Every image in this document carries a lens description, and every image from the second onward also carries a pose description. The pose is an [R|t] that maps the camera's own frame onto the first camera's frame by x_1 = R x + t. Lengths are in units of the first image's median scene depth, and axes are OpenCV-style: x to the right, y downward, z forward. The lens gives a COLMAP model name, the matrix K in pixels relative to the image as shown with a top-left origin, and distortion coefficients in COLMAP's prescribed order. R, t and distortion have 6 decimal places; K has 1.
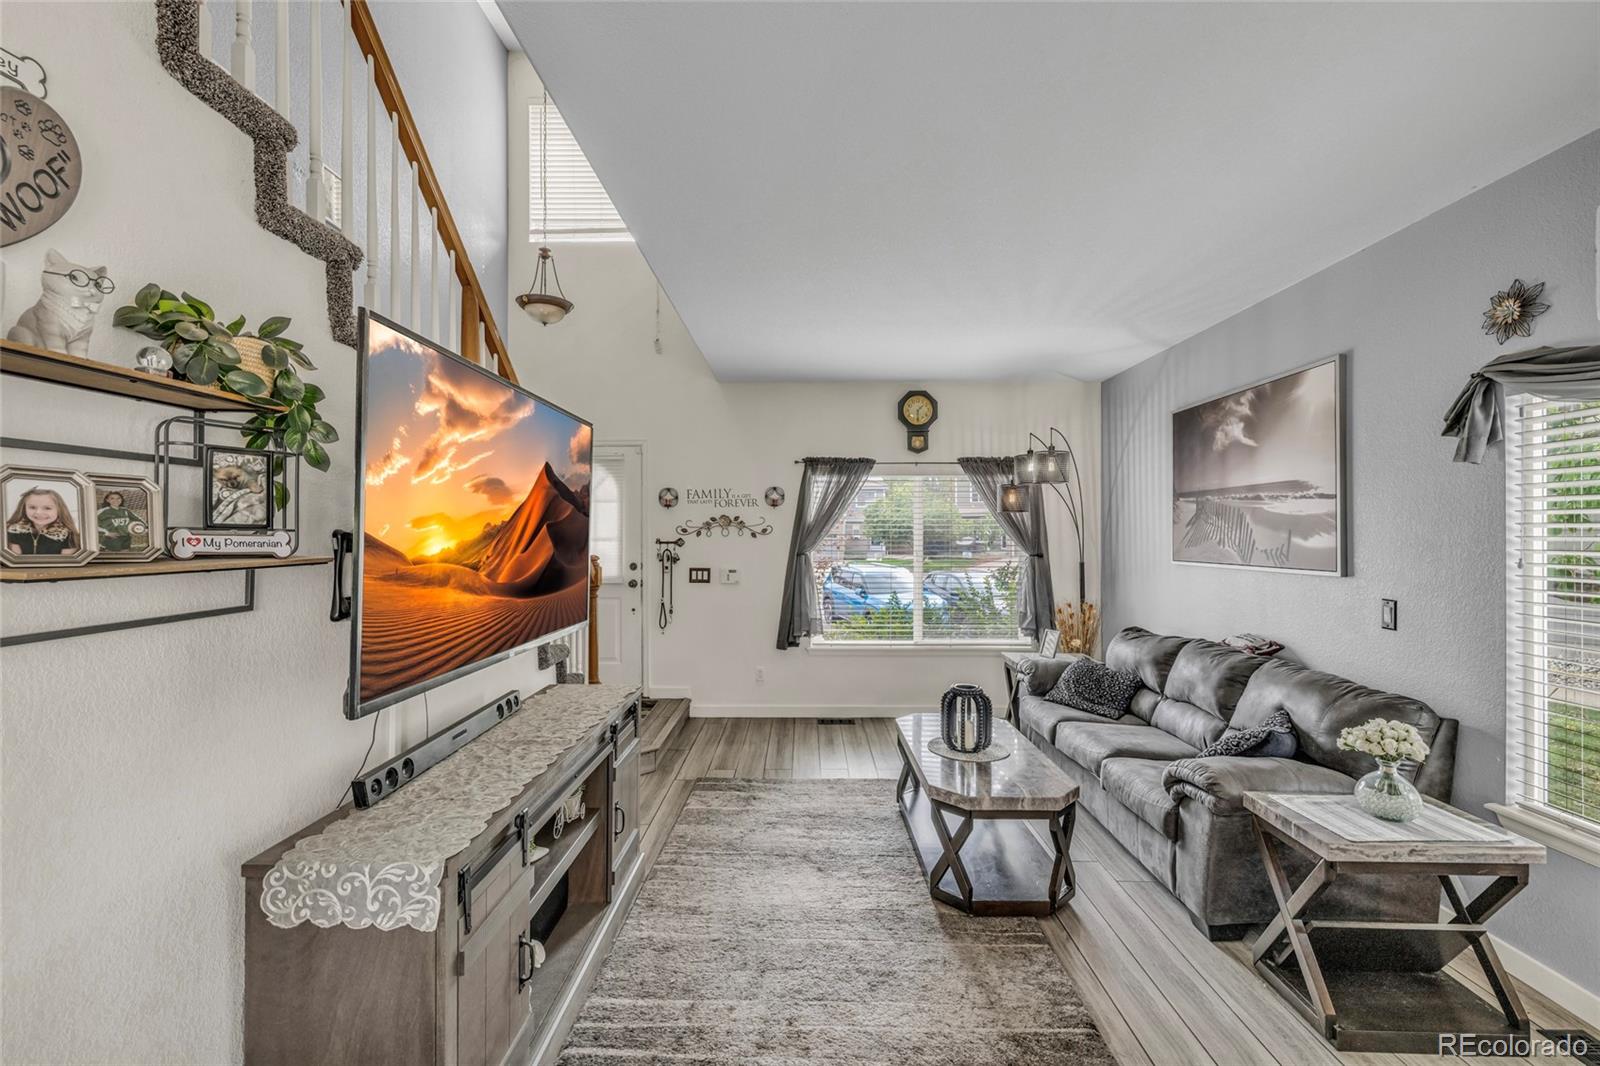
lens RADIAL K [[669.0, 0, 804.0], [0, 669.0, 528.2], [0, 0, 1]] dist [-0.004598, 0.002251]
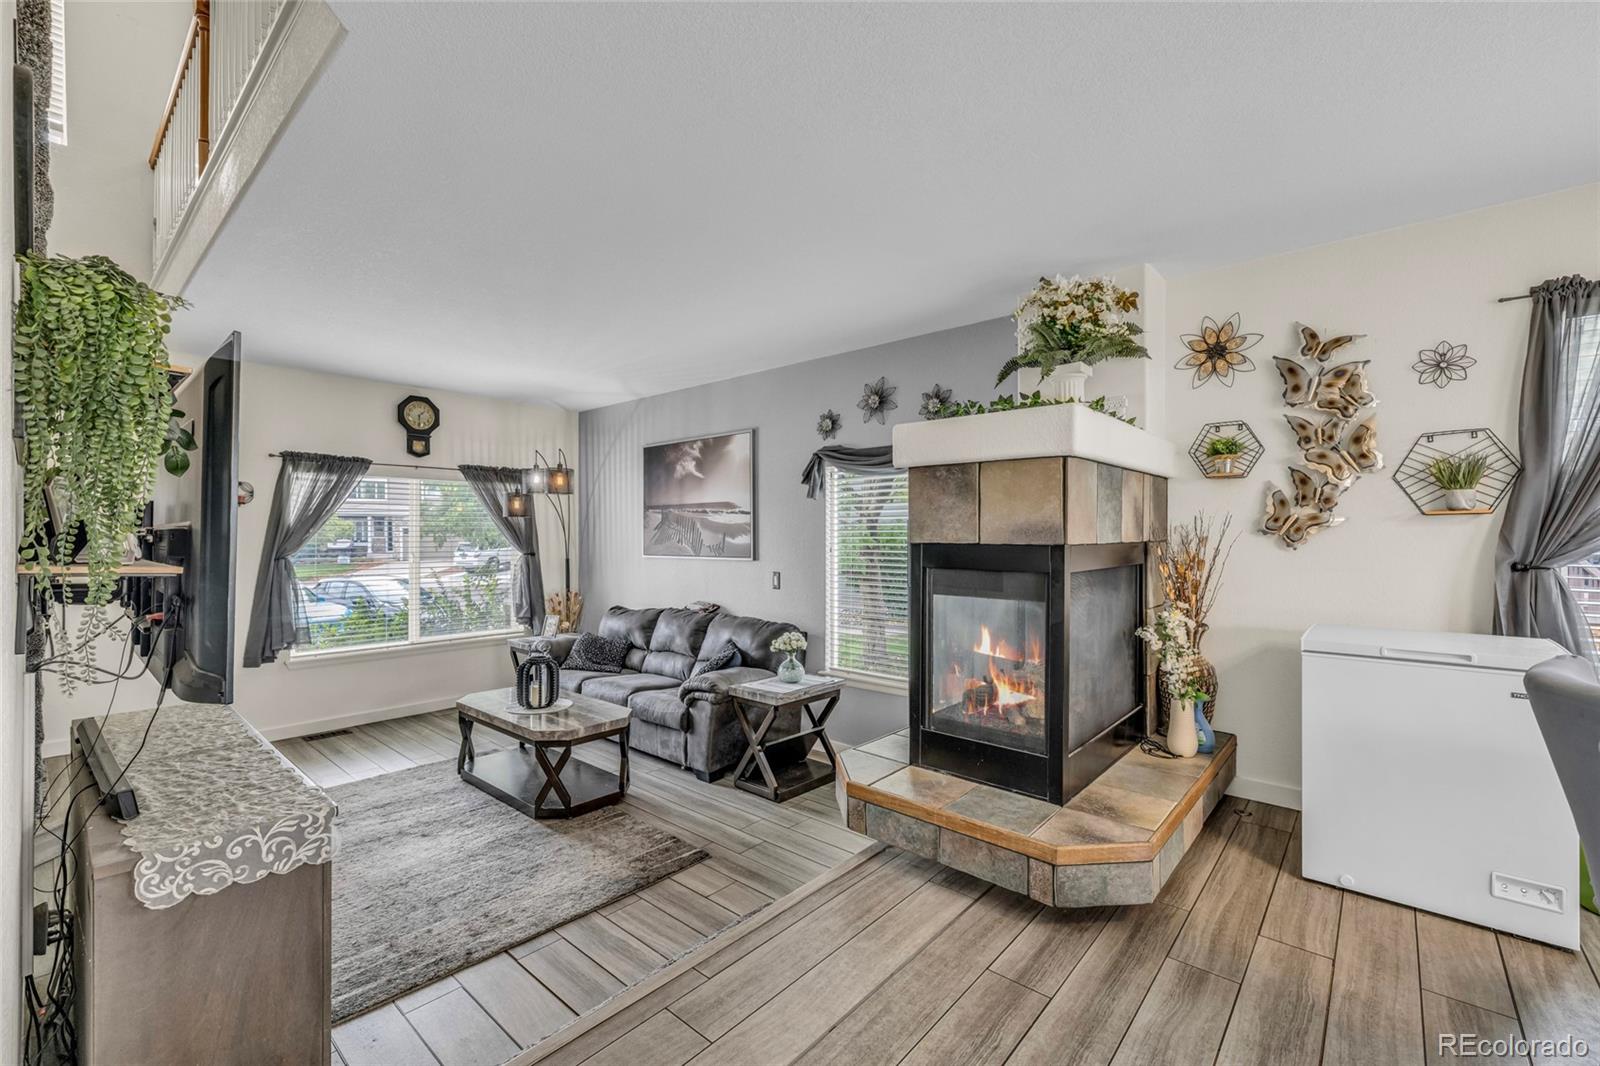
lens RADIAL K [[669.0, 0, 787.7], [0, 669.0, 526.8], [0, 0, 1]] dist [-0.004598, 0.002251]
pose [[0.666160, 0.008137, 0.745764, -0.375403], [-0.004889, 0.999967, -0.006544, -0.002090], [-0.745793, 0.000713, 0.666178, -0.182450]]
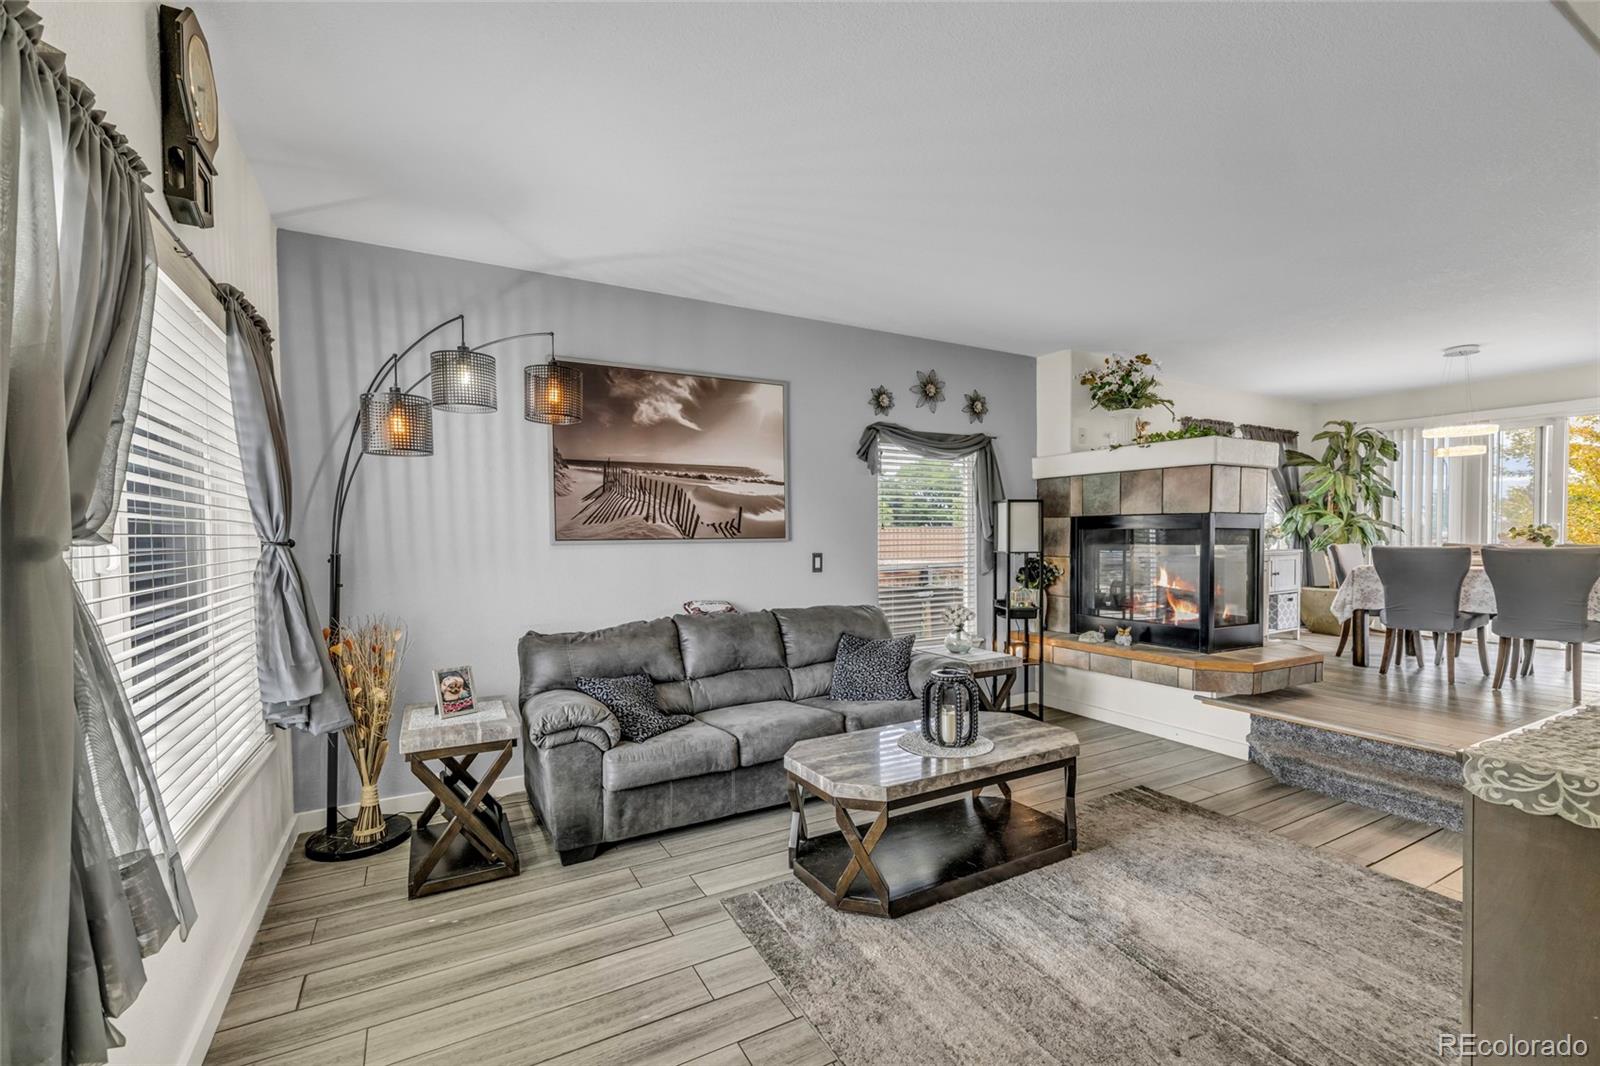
lens RADIAL K [[669.0, 0, 795.6], [0, 669.0, 543.6], [0, 0, 1]] dist [-0.004598, 0.002251]
pose [[-0.472181, -0.009323, 0.881452, -0.417087], [-0.002724, 0.999955, 0.009118, 0.060189], [-0.881497, 0.001904, -0.472185, 1.546975]]
